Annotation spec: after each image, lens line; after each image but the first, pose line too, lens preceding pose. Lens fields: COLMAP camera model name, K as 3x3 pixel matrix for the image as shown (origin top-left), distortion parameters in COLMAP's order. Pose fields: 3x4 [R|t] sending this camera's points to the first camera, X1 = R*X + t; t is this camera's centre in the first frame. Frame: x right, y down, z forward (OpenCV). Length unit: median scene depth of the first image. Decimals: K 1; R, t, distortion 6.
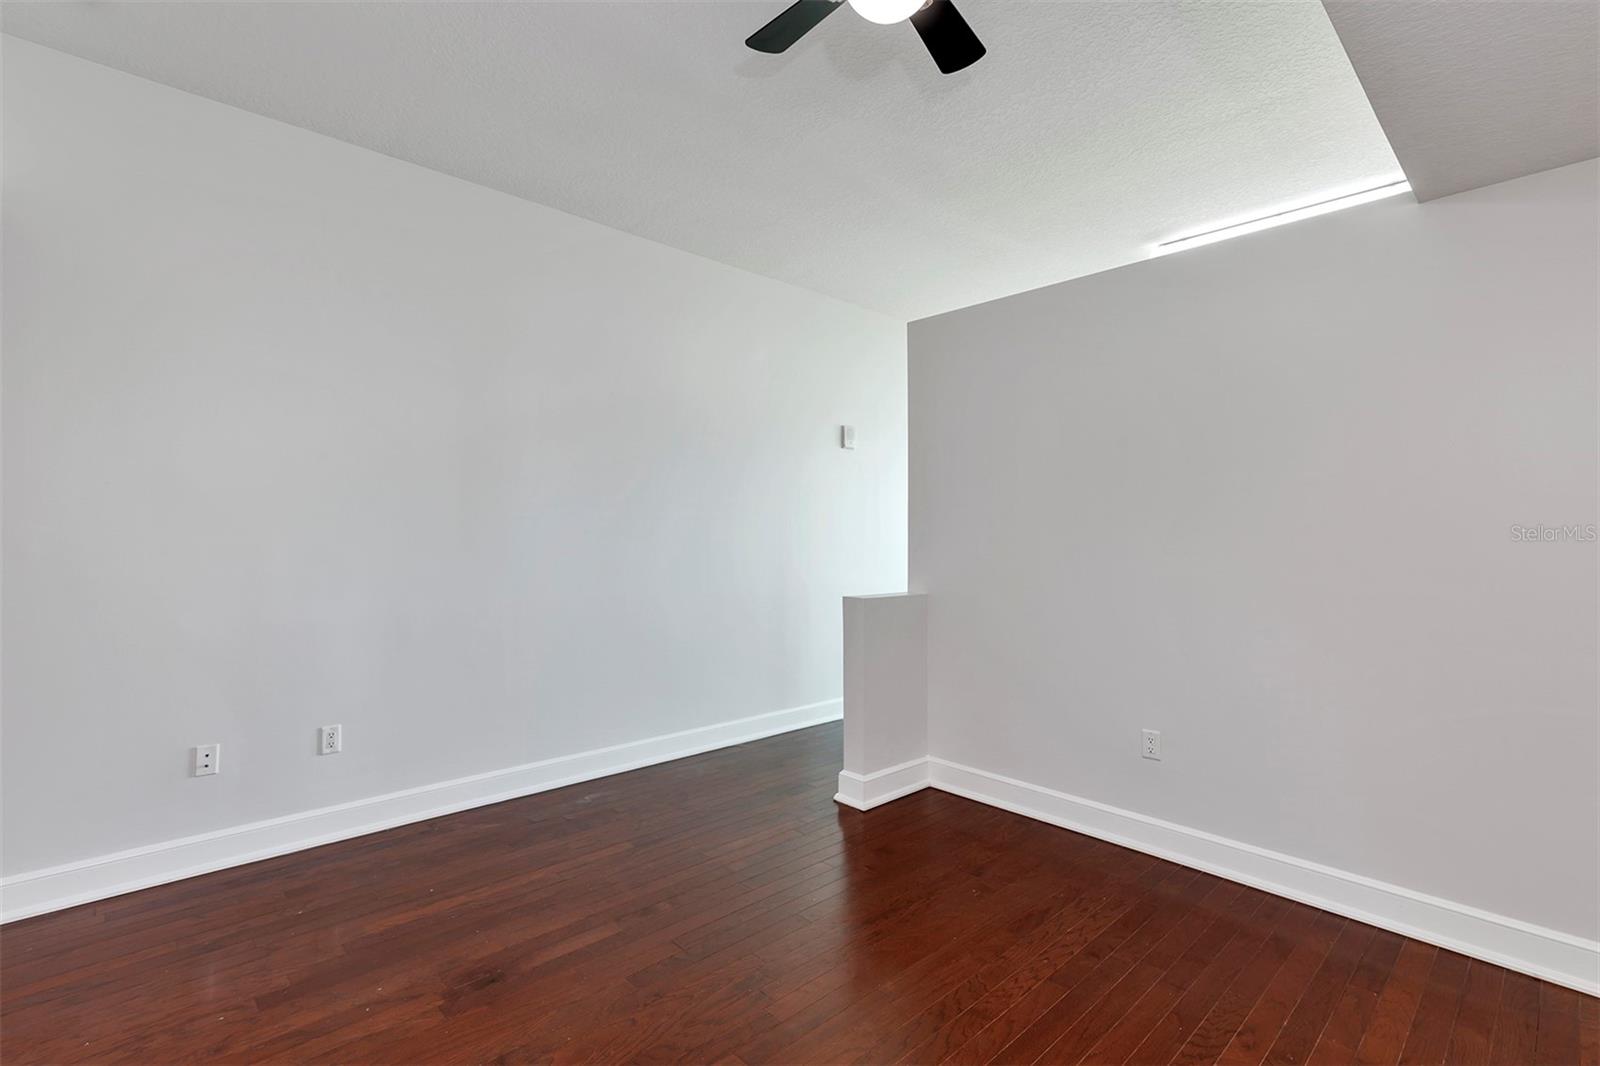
lens RADIAL K [[739.2, 0, 800.0], [0, 739.2, 533.0], [0, 0, 1]] dist [-0.002985, -0.000436]
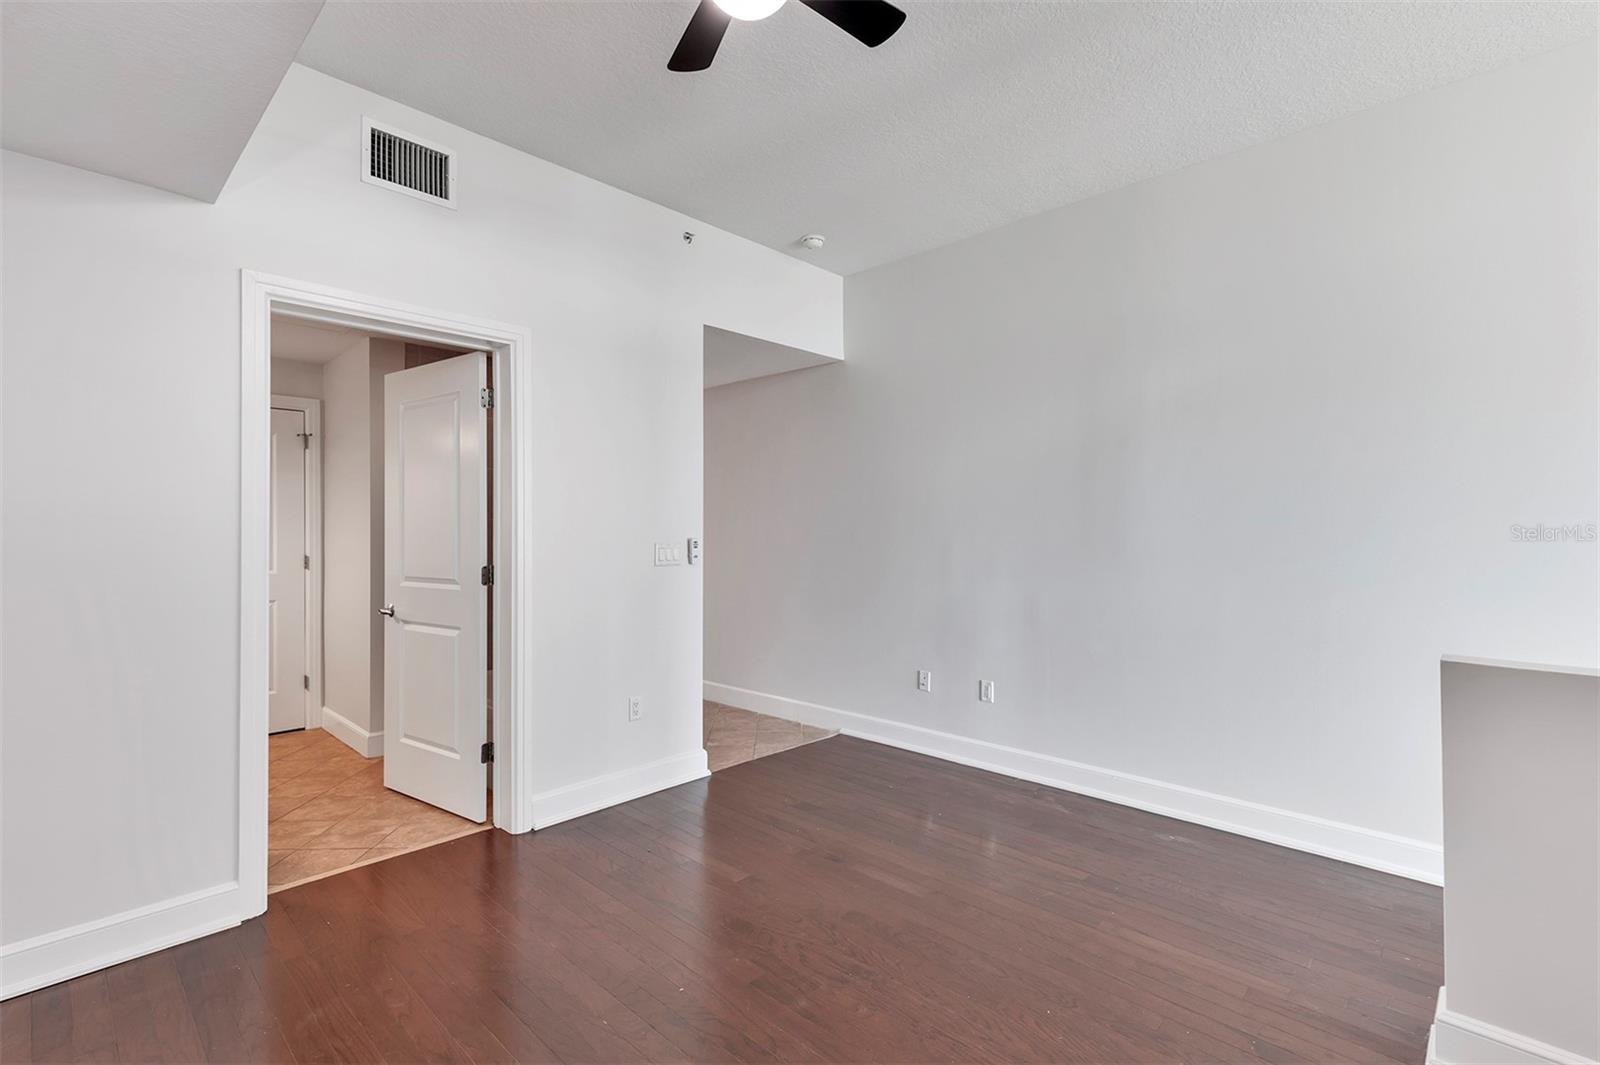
lens RADIAL K [[744.9, 0, 790.6], [0, 744.9, 526.4], [0, 0, 1]] dist [0.000246, -0.000307]
pose [[0.032420, -0.009085, -0.999433, 0.677904], [-0.000193, 0.999959, -0.009096, -0.000809], [0.999474, 0.000488, 0.032417, 0.607482]]
